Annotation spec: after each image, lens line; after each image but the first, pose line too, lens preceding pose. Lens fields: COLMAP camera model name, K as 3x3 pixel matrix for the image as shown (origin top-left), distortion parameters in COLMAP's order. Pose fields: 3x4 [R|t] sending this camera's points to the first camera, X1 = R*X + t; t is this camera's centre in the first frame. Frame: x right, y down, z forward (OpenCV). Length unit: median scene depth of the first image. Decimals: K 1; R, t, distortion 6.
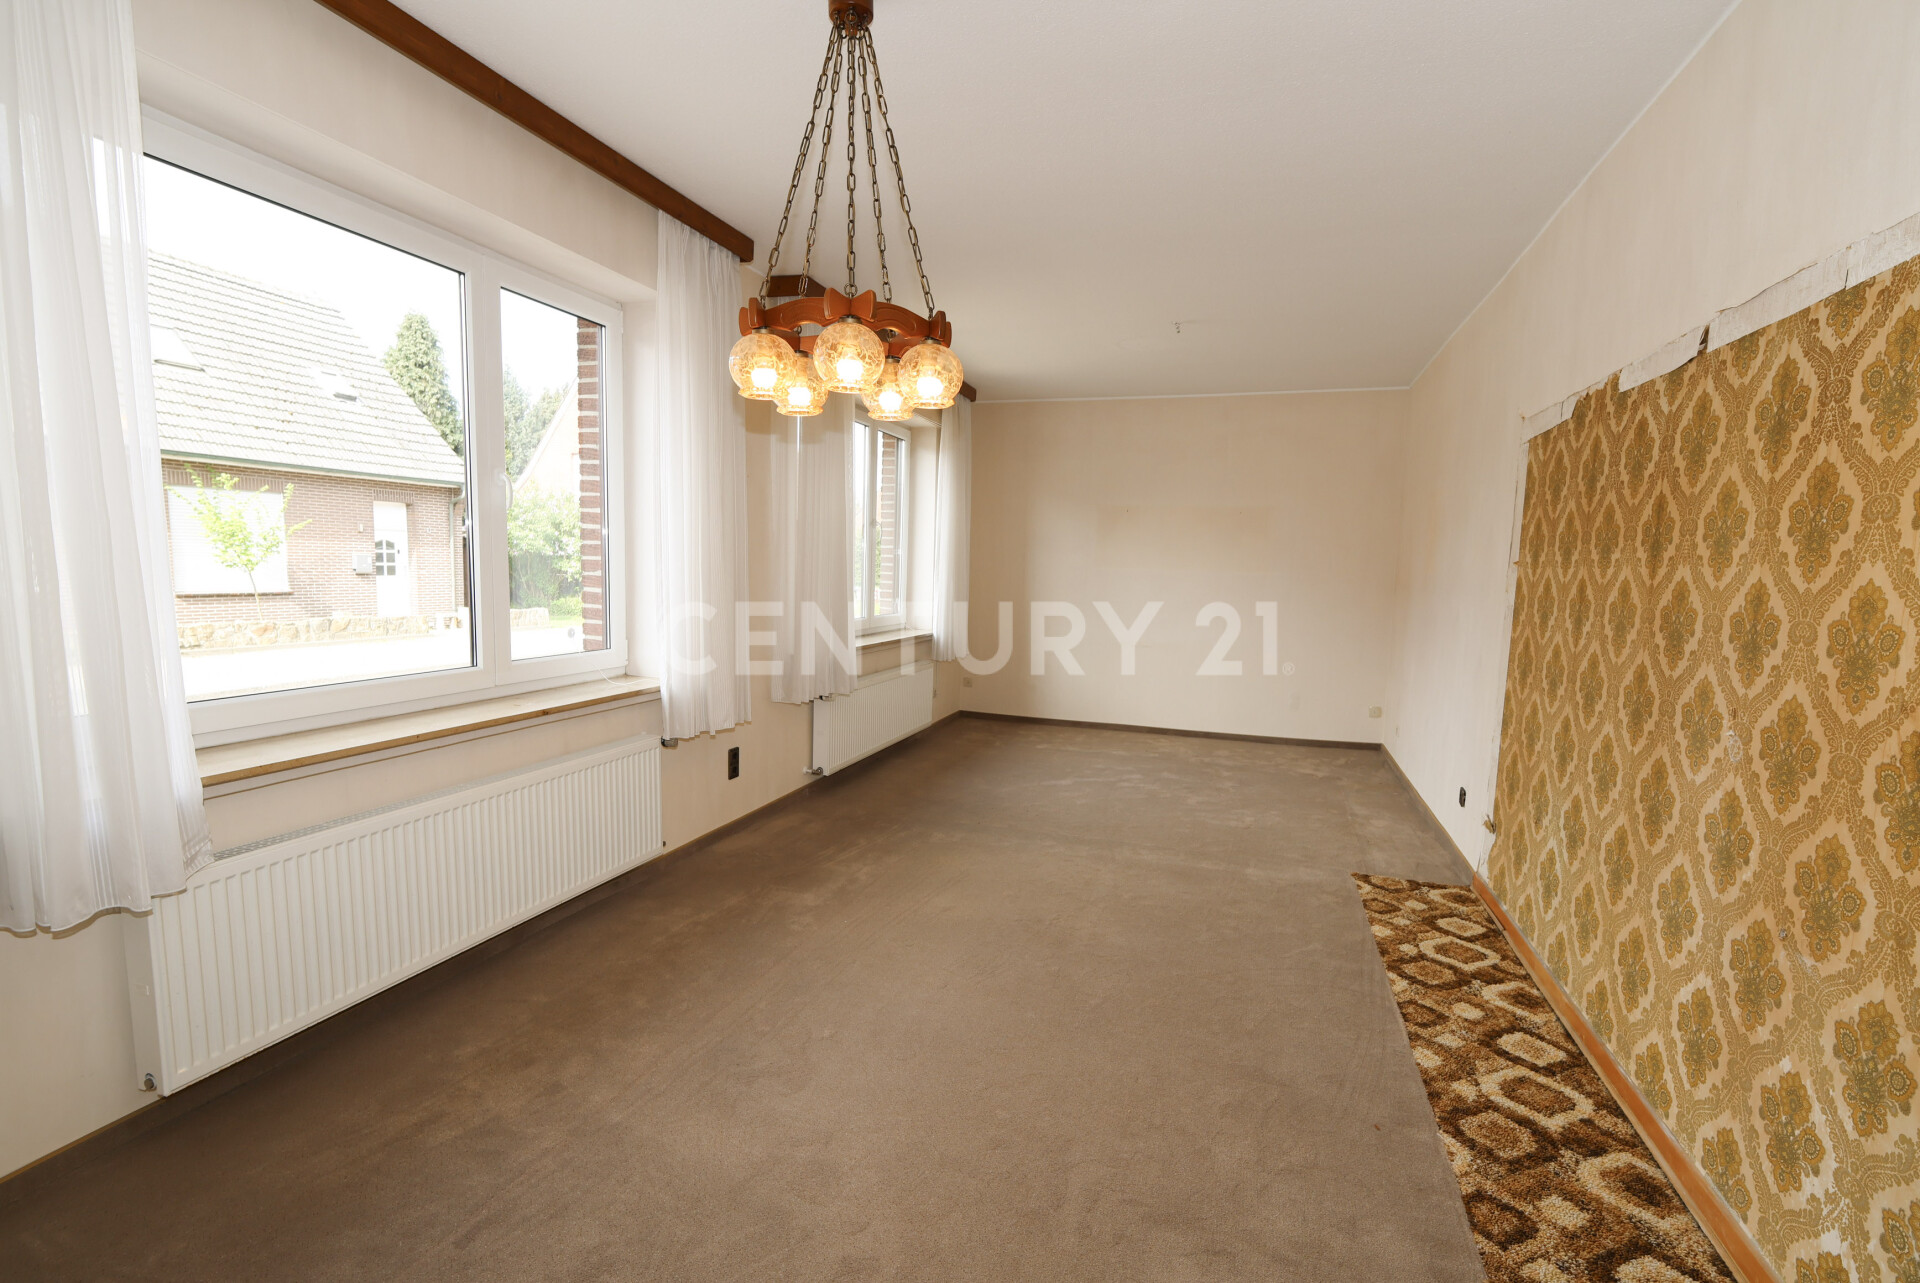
lens RADIAL K [[887.6, 0, 958.8], [0, 887.6, 652.5], [0, 0, 1]] dist [-0.004611, 0.000185]
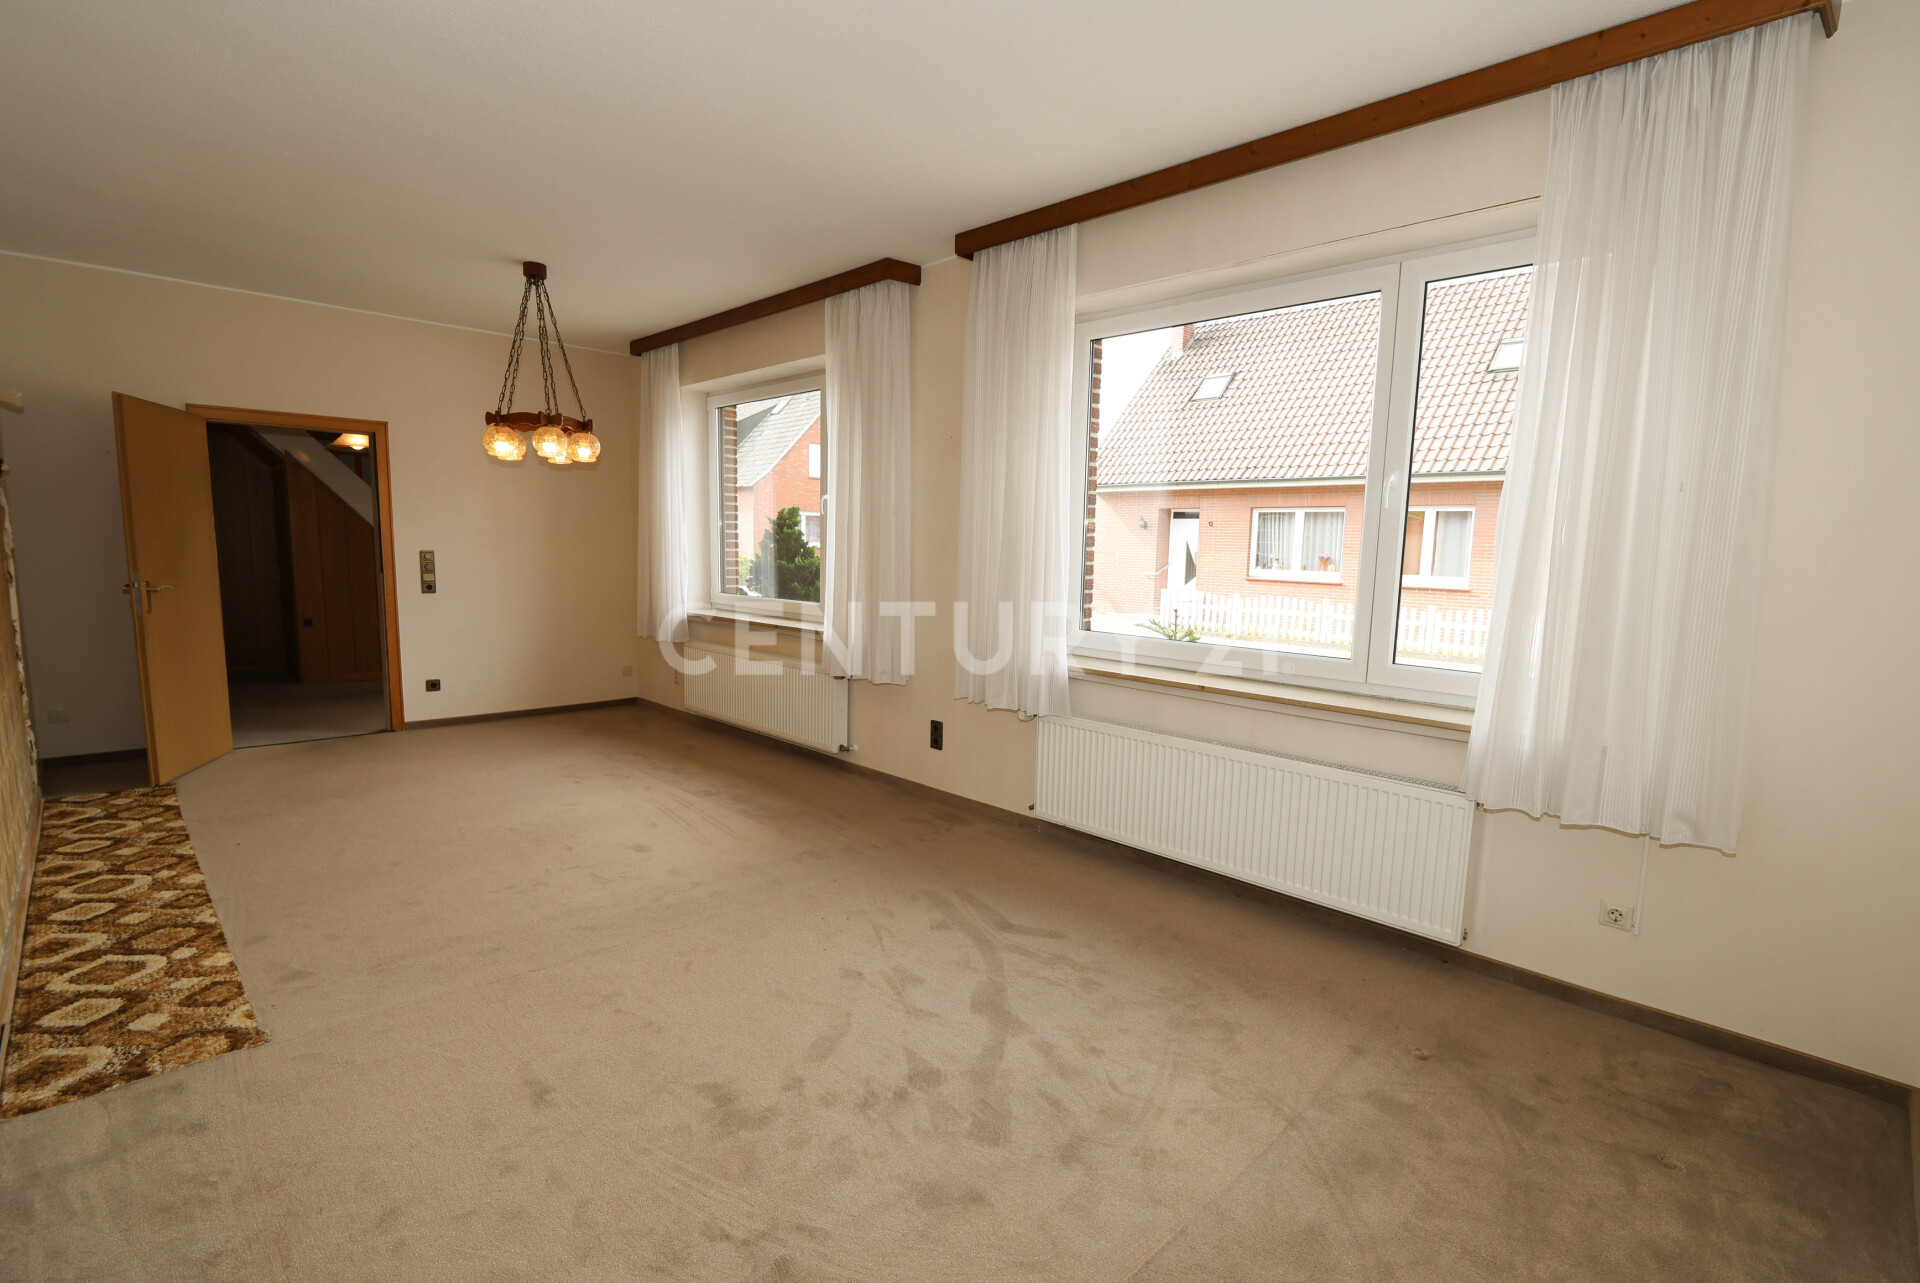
lens RADIAL K [[887.6, 0, 957.7], [0, 887.6, 647.2], [0, 0, 1]] dist [-0.004611, 0.000185]
pose [[-0.461920, 0.063752, -0.884627, 0.957427], [-0.126338, 0.982513, 0.136775, -0.182291], [0.877877, 0.174942, -0.445788, 2.116696]]
